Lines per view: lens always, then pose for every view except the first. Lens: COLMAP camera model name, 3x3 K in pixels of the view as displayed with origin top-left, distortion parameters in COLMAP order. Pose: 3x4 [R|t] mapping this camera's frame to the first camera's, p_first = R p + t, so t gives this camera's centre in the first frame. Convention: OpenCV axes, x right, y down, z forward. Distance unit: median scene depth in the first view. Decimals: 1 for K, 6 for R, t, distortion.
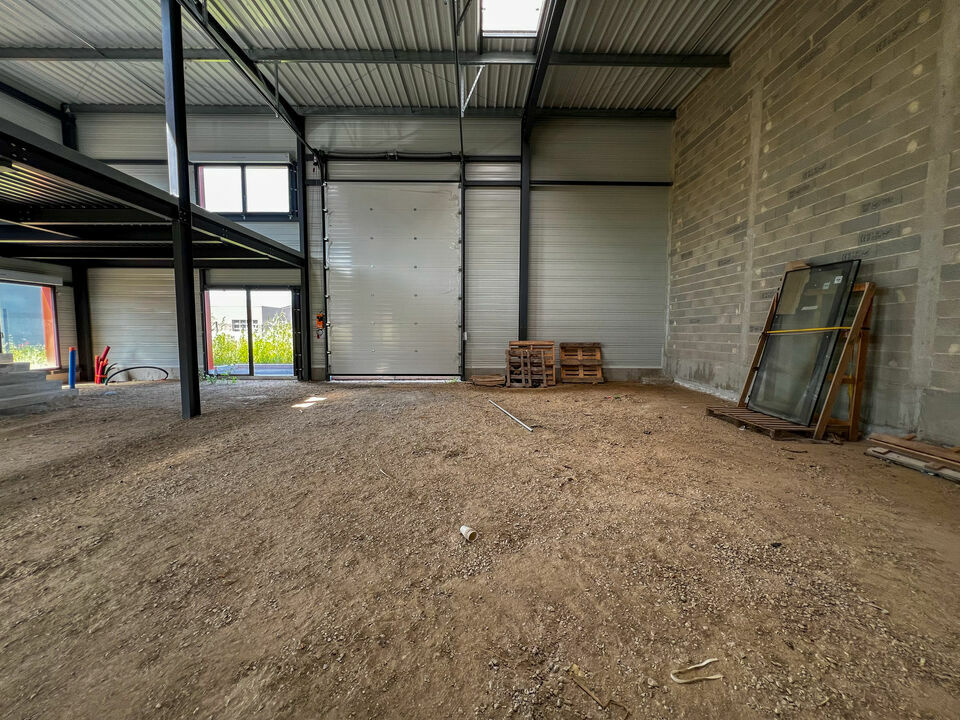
lens RADIAL K [[384.2, 0, 478.1], [0, 384.2, 357.9], [0, 0, 1]] dist [-0.003097, 0.000759]
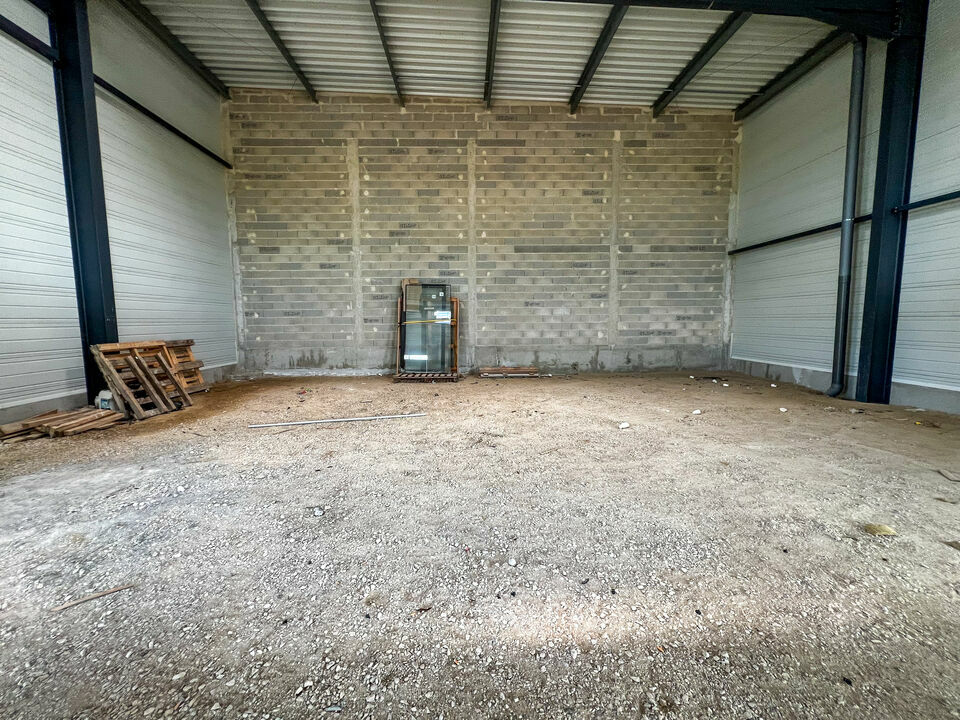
lens RADIAL K [[384.2, 0, 478.1], [0, 384.2, 357.9], [0, 0, 1]] dist [-0.003097, 0.000759]
pose [[-0.022610, -0.102466, 0.994479, -0.651600], [0.079421, 0.991406, 0.103955, -0.051057], [-0.996585, 0.081333, -0.014278, 0.590013]]
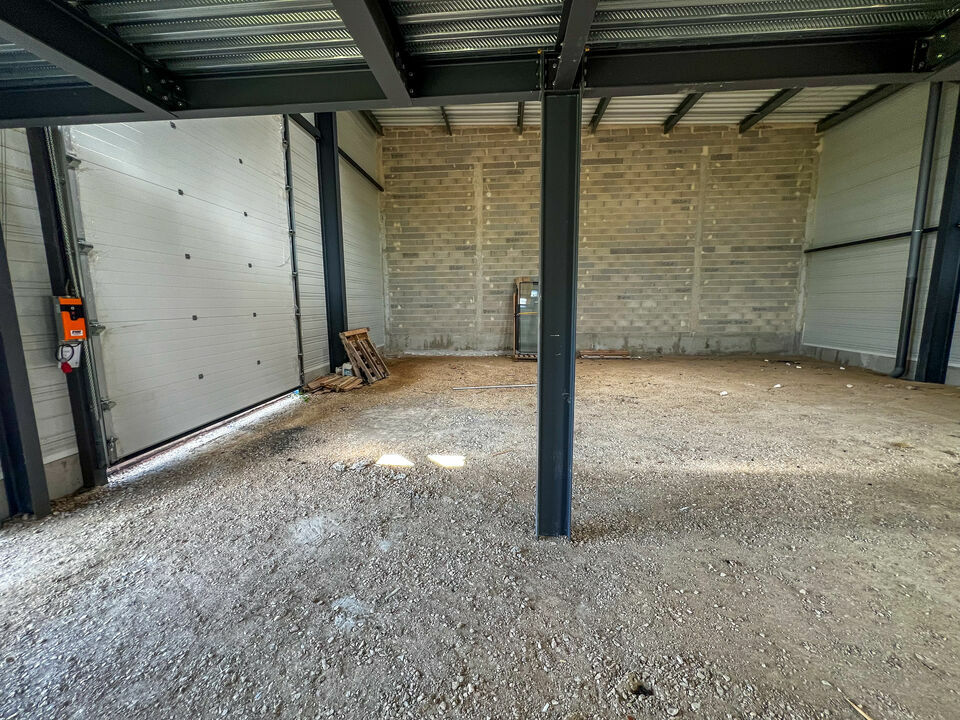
lens RADIAL K [[384.2, 0, 478.1], [0, 384.2, 357.9], [0, 0, 1]] dist [-0.003097, 0.000759]
pose [[0.082261, -0.147057, 0.985702, -0.956256], [0.081783, 0.986714, 0.140382, -0.108191], [-0.993250, 0.069066, 0.093195, 0.833637]]
